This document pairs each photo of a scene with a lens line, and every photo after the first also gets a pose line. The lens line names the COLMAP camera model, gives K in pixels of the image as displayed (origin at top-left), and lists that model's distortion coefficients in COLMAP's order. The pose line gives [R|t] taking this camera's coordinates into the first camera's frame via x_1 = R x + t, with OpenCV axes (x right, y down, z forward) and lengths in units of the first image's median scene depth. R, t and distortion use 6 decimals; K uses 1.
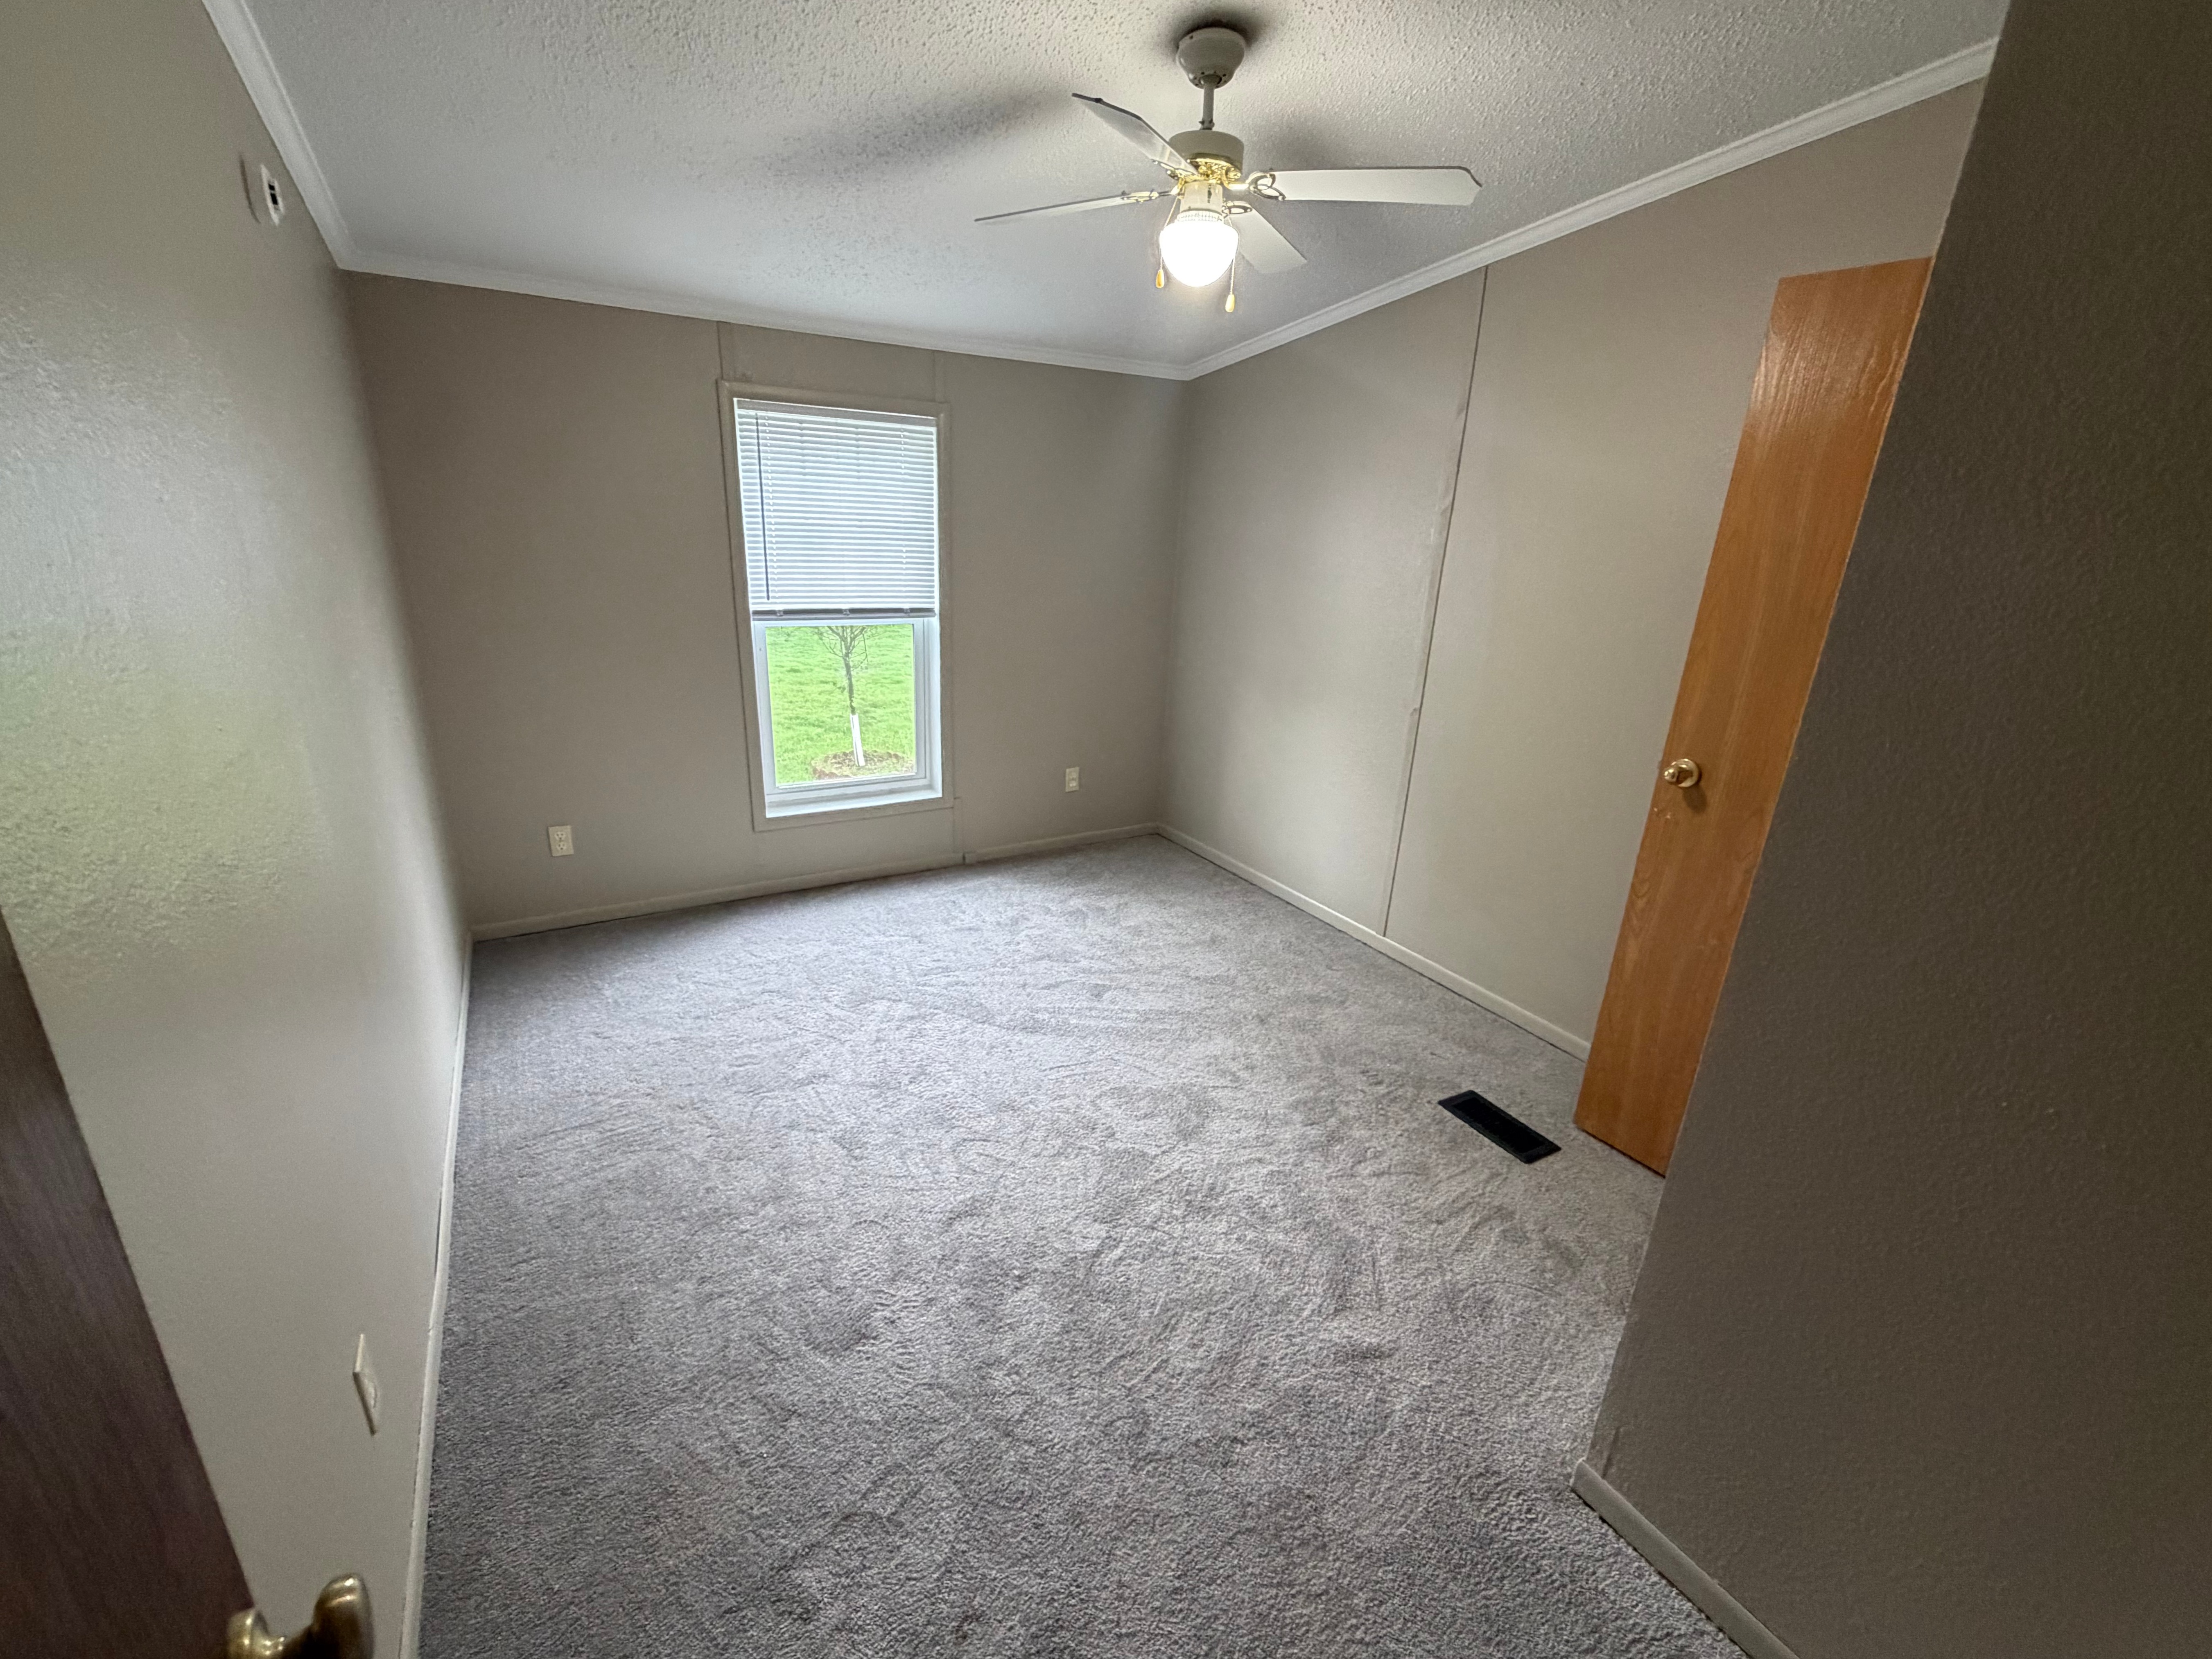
lens RADIAL K [[913.2, 0, 1106.0], [0, 913.2, 829.5], [0, 0, 1]] dist [0.002307, 0.000028]
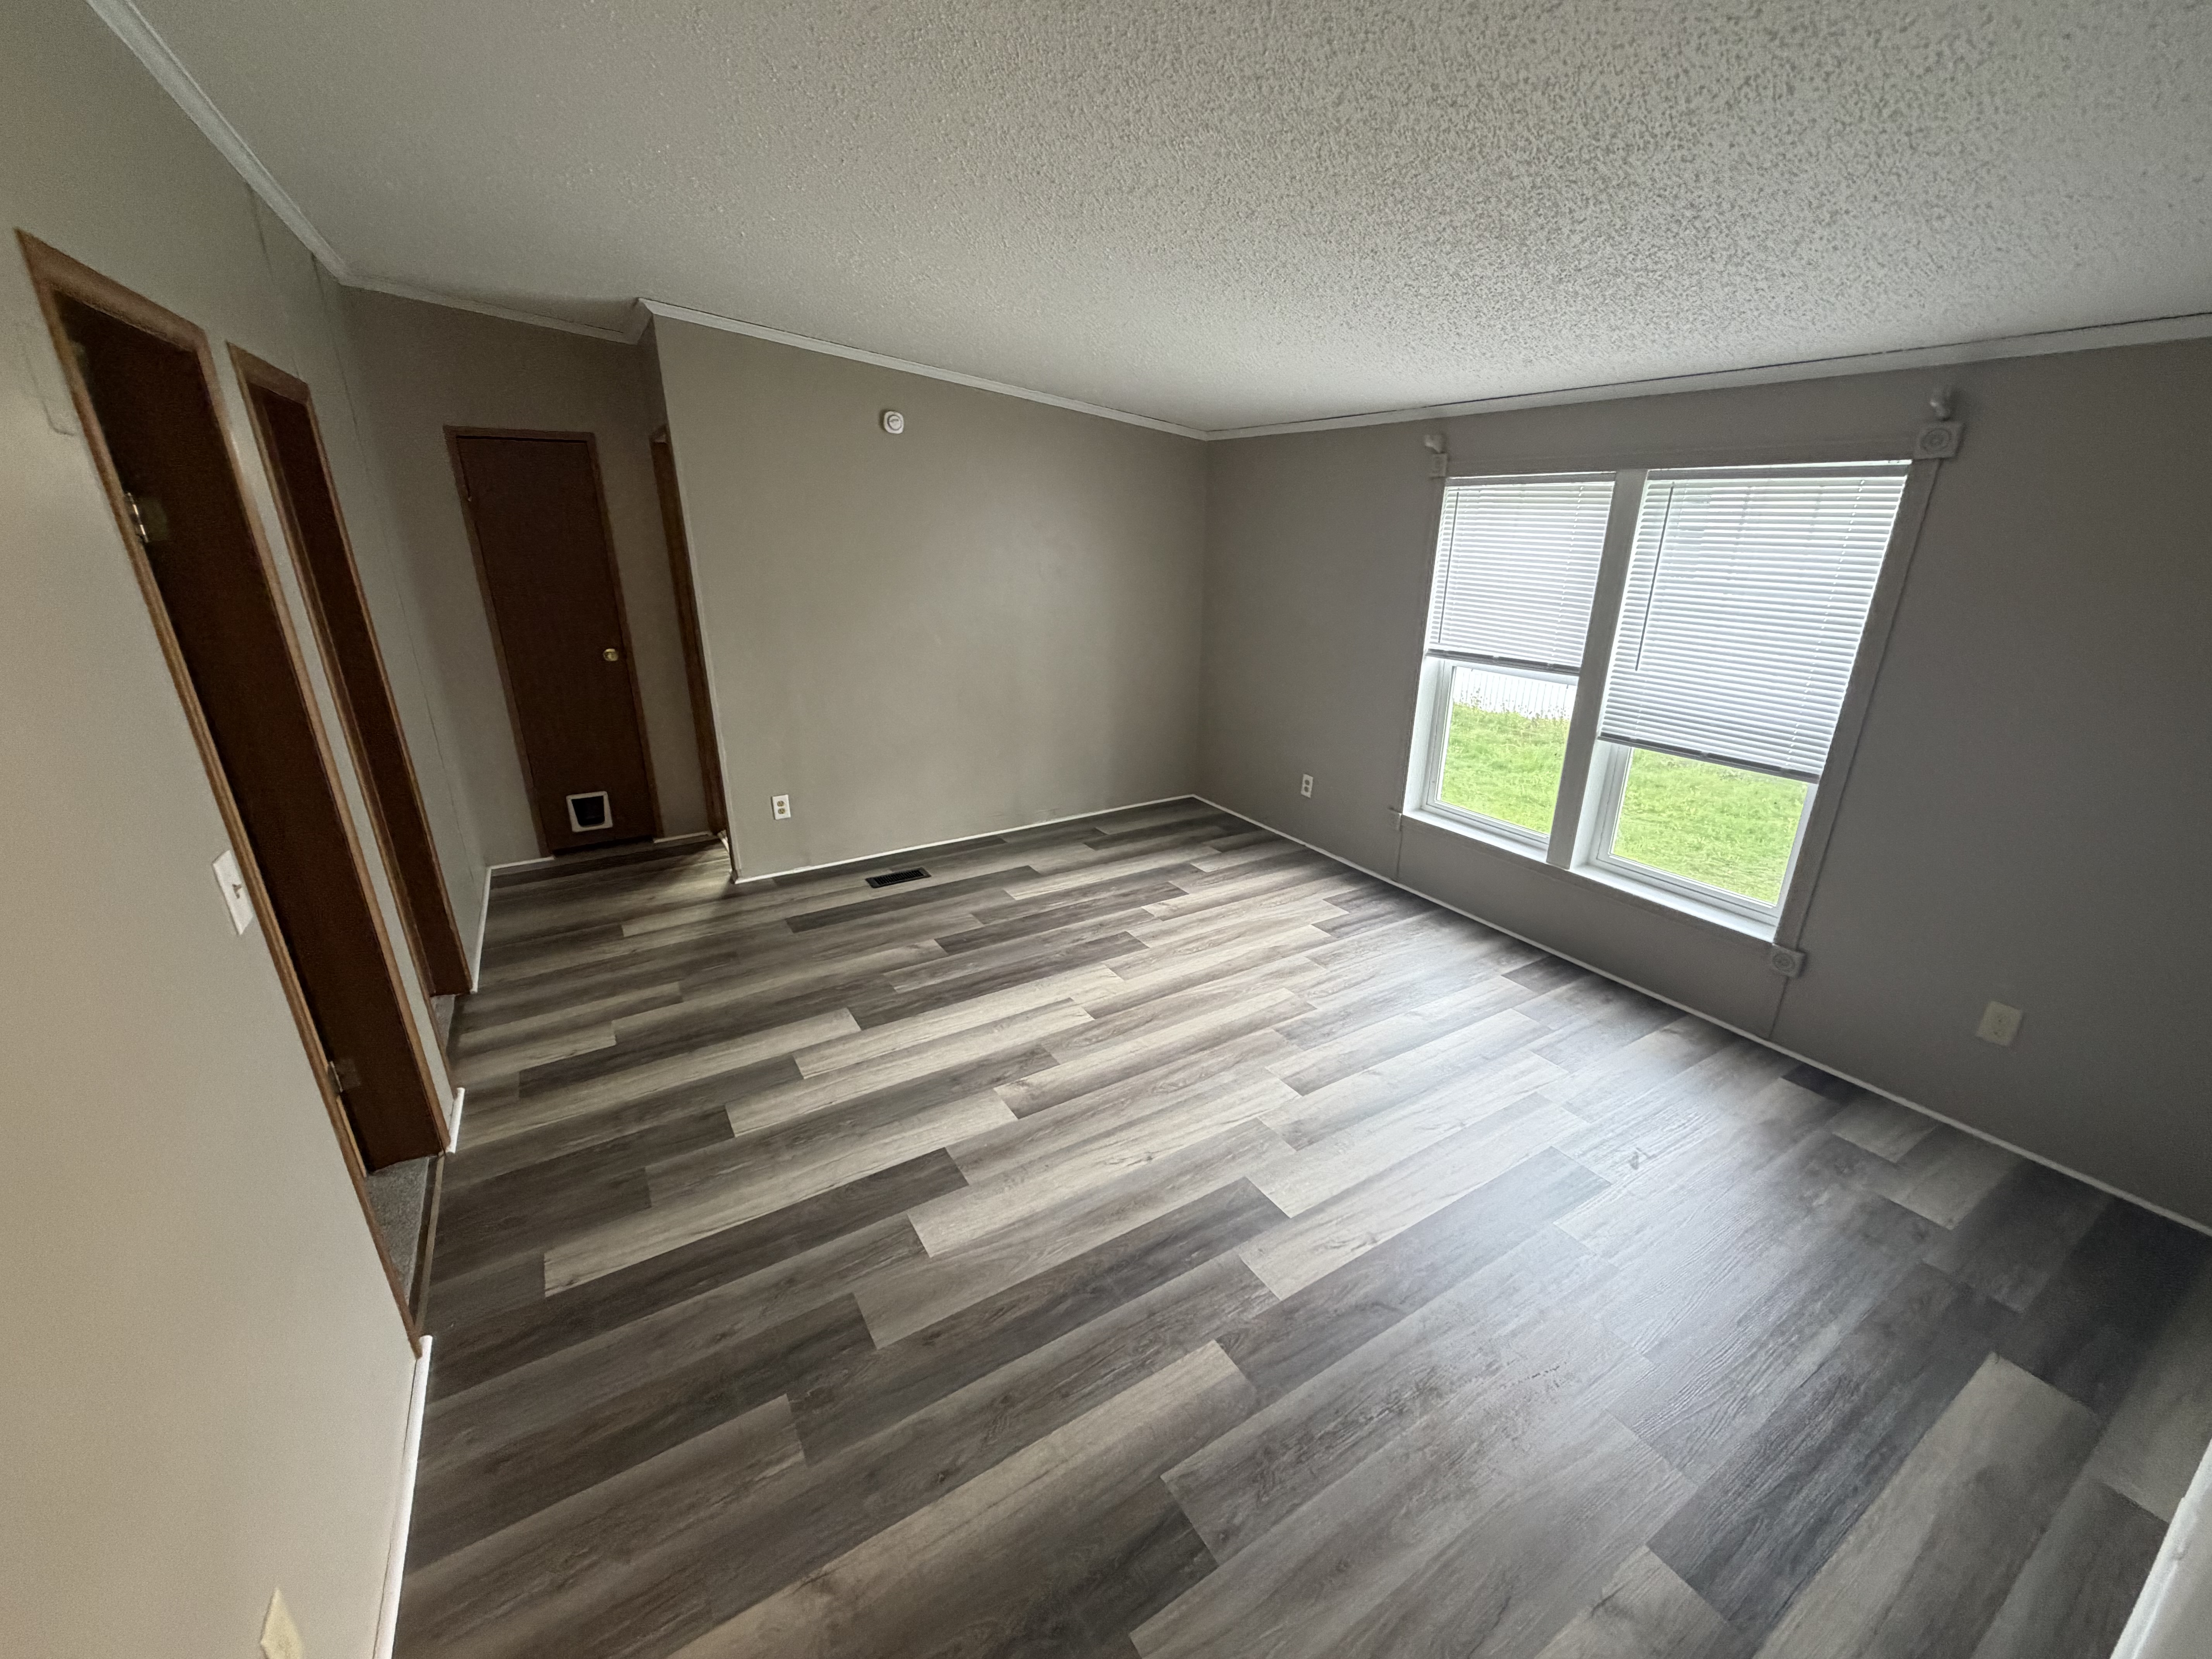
lens RADIAL K [[913.2, 0, 1106.0], [0, 913.2, 829.5], [0, 0, 1]] dist [0.002307, 0.000028]
pose [[-0.011910, 0.276799, -0.960854, 0.797060], [-0.355314, 0.897038, 0.262820, -0.184358], [0.934671, 0.344535, 0.087667, 0.556382]]
